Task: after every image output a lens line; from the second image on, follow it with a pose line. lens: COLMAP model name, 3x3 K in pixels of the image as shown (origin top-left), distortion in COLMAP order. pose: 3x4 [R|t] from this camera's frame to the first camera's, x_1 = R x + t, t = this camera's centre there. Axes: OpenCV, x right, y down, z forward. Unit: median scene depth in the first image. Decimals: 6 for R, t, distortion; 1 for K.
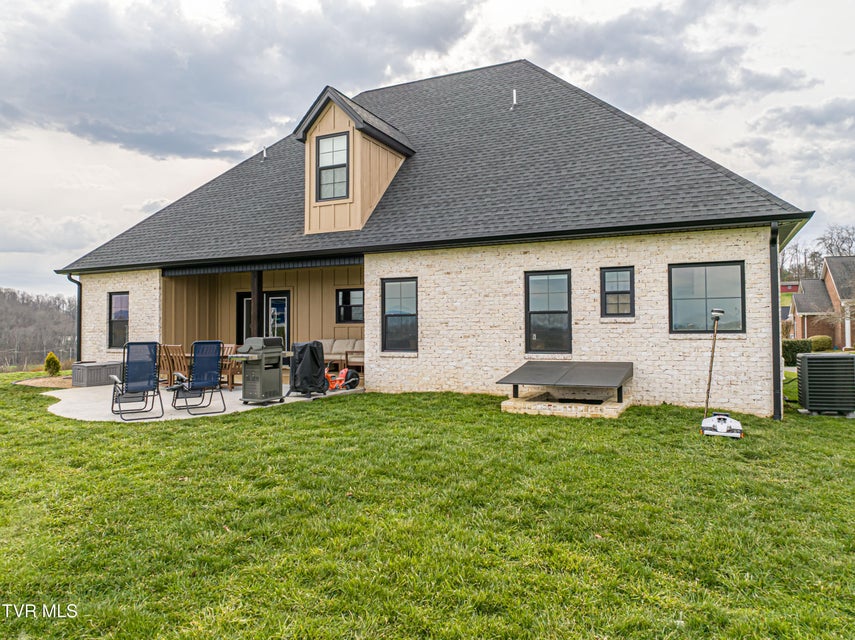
lens RADIAL K [[600.0, 0, 431.8], [0, 600.0, 315.6], [0, 0, 1]] dist [-0.039466, 0.000448]
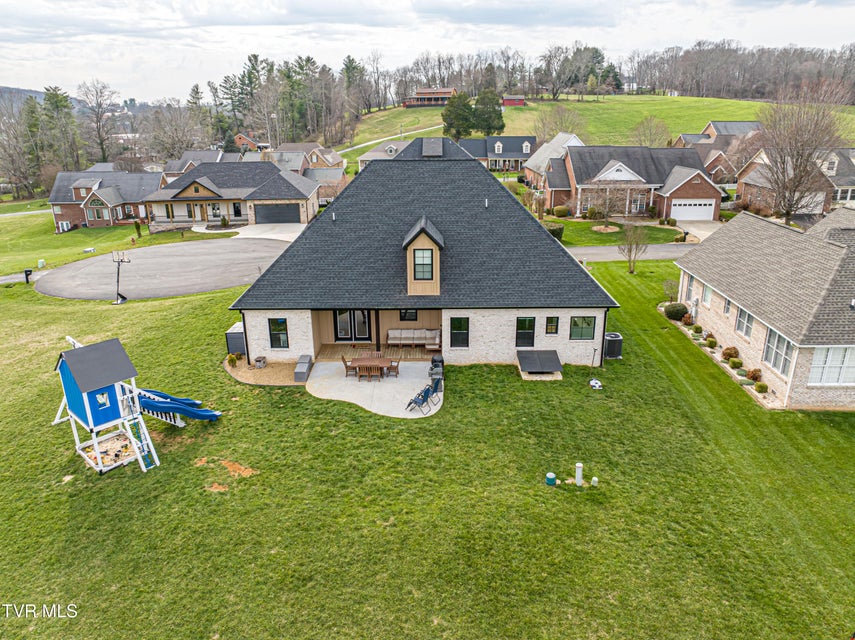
lens RADIAL K [[600.0, 0, 431.8], [0, 600.0, 315.6], [0, 0, 1]] dist [-0.039466, 0.000448]
pose [[0.905935, -0.142423, 0.398746, -1.014265], [-0.009494, 0.934662, 0.355409, -0.840667], [-0.423311, -0.325763, 0.845391, -0.839589]]
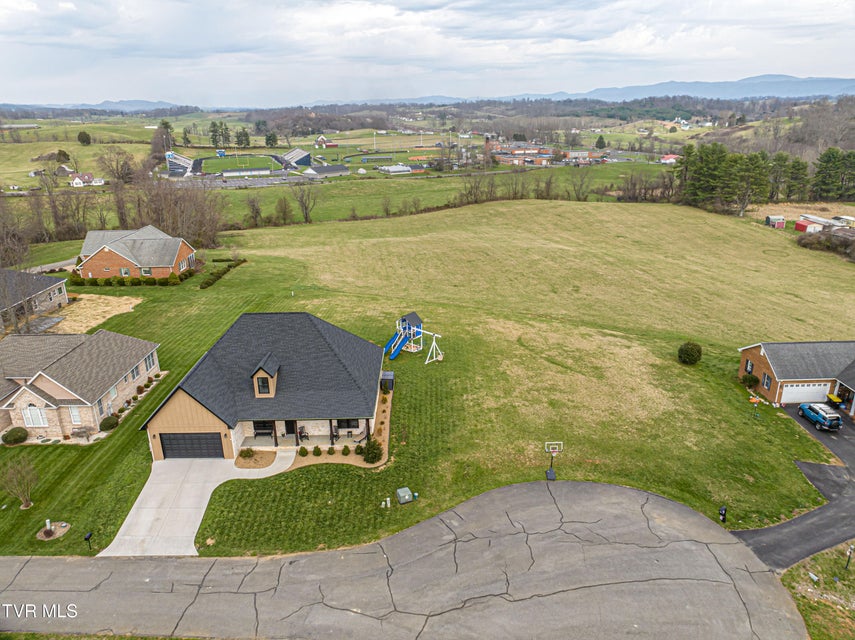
lens RADIAL K [[600.0, 0, 431.8], [0, 600.0, 315.6], [0, 0, 1]] dist [-0.039466, 0.000448]
pose [[-0.899447, 0.158498, -0.407276, 0.715040], [0.033447, 0.954149, 0.297457, -1.724307], [0.435748, 0.253925, -0.863508, 5.419813]]
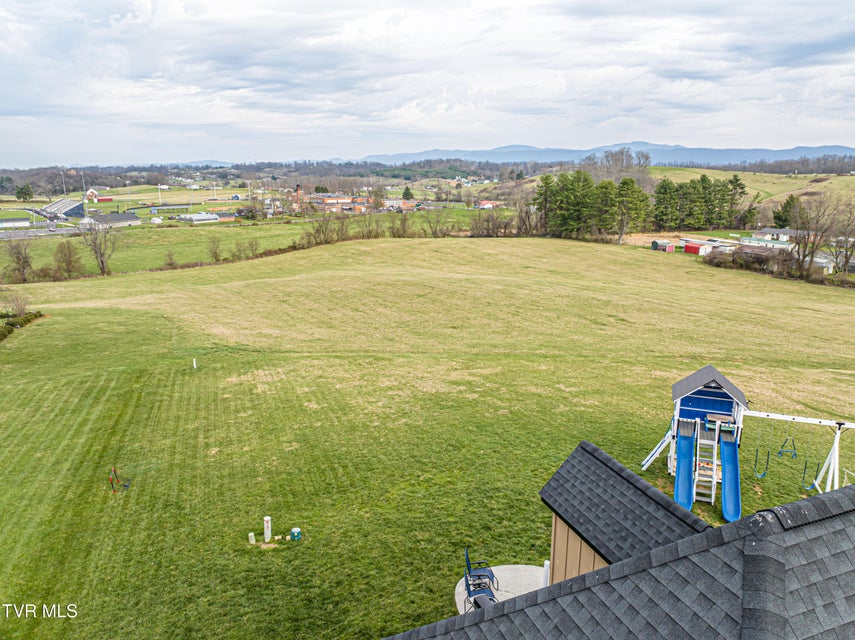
lens RADIAL K [[600.0, 0, 431.8], [0, 600.0, 315.6], [0, 0, 1]] dist [-0.039466, 0.000448]
pose [[-0.690906, 0.174332, -0.701611, 0.555020], [0.032498, 0.976998, 0.210757, -0.760558], [0.722214, 0.122812, -0.680679, 1.426535]]
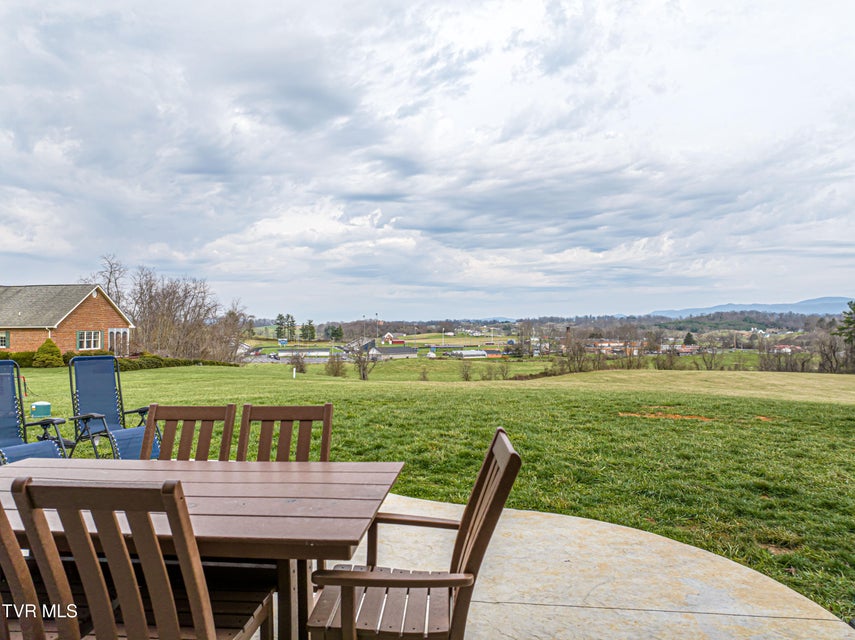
lens RADIAL K [[600.0, 0, 431.8], [0, 600.0, 315.6], [0, 0, 1]] dist [-0.039466, 0.000448]
pose [[-0.939531, 0.002067, -0.342458, -0.422601], [0.023171, 0.998074, -0.057545, 0.028282], [0.341680, -0.062001, -0.937769, 1.161137]]
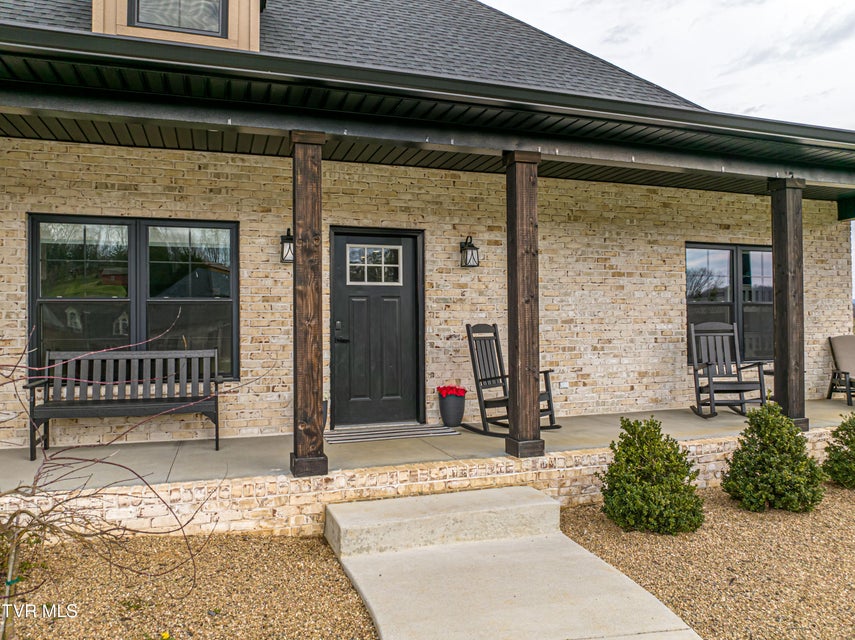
lens RADIAL K [[633.7, 0, 447.5], [0, 633.7, 317.7], [0, 0, 1]] dist [-0.036571, 0.000659]
pose [[-0.712336, -0.000242, -0.701838, 0.389800], [0.035579, 0.998702, -0.036456, 0.066227], [0.700936, -0.050940, -0.711403, 2.284147]]
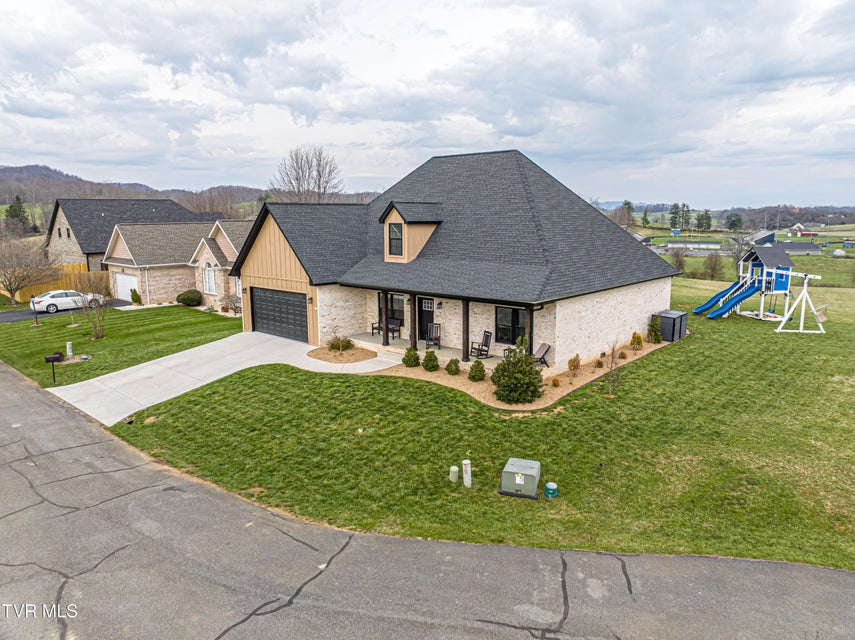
lens RADIAL K [[600.0, 0, 431.8], [0, 600.0, 315.6], [0, 0, 1]] dist [-0.039466, 0.000448]
pose [[-0.958545, -0.042024, 0.281824, -0.534393], [-0.005487, 0.991603, 0.129201, -0.231760], [-0.284887, 0.122299, -0.950727, 3.874059]]
